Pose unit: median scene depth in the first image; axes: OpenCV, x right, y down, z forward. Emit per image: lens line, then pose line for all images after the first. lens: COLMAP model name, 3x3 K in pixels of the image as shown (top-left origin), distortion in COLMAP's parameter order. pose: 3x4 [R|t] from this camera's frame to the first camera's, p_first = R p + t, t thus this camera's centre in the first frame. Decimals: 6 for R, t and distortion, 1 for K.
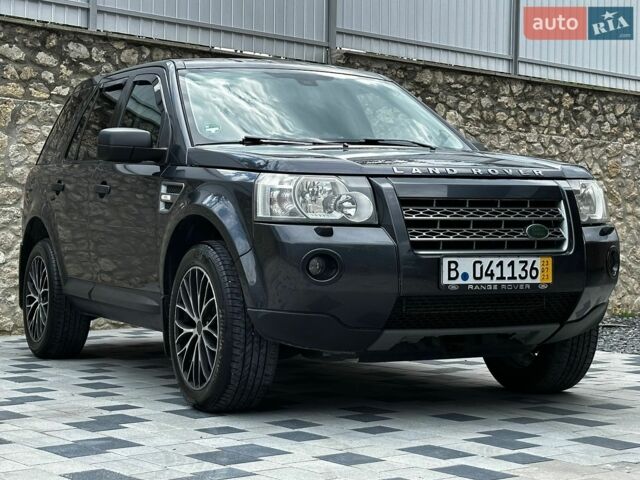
lens RADIAL K [[1278.8, 0, 314.2], [0, 1278.8, 240.2], [0, 0, 1]] dist [0.162401, 0.000000]
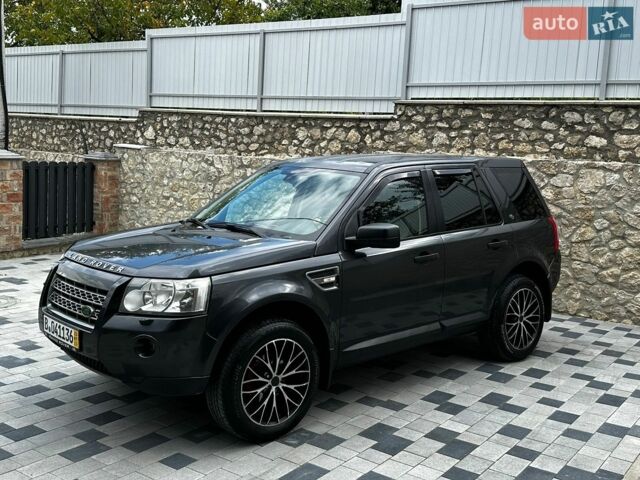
lens RADIAL K [[688.6, 0, 326.1], [0, 688.6, 230.4], [0, 0, 1]] dist [0.077322, 0.000000]
pose [[0.279593, 0.109605, -0.953842, 0.937989], [-0.033622, 0.993971, 0.104361, -0.178648], [0.959530, 0.002891, 0.281593, 0.993436]]
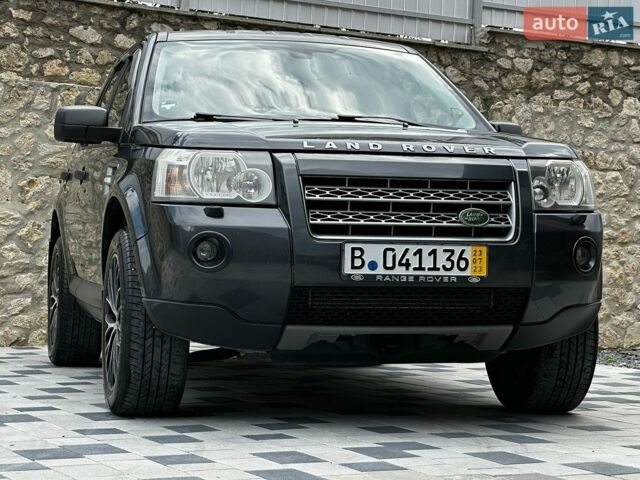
lens RADIAL K [[1503.4, 0, 320.1], [0, 1503.4, 239.1], [0, 0, 1]] dist [0.218792, 0.000000]
pose [[0.979306, 0.011899, -0.202035, 0.265554], [-0.015721, 0.999726, -0.017325, 0.026222], [0.201774, 0.020142, 0.979225, -0.013859]]
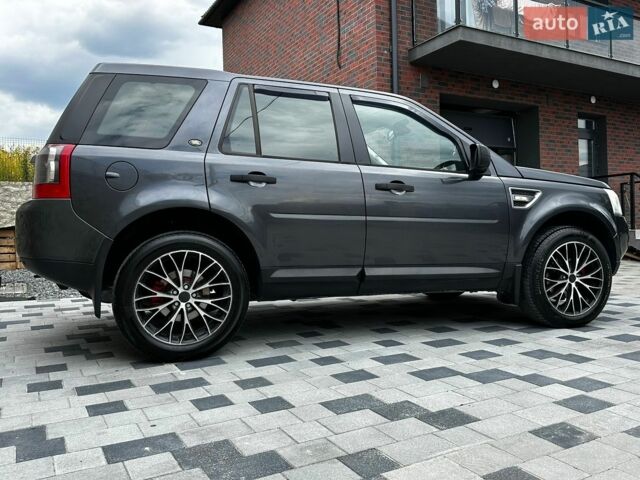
lens RADIAL K [[535.2, 0, 315.6], [0, 535.2, 240.7], [0, 0, 1]] dist [0.038382, -0.064008]
pose [[0.151530, -0.032431, 0.987920, -0.832259], [0.013463, 0.999437, 0.030744, -0.007077], [-0.988361, 0.008642, 0.151882, 1.228191]]
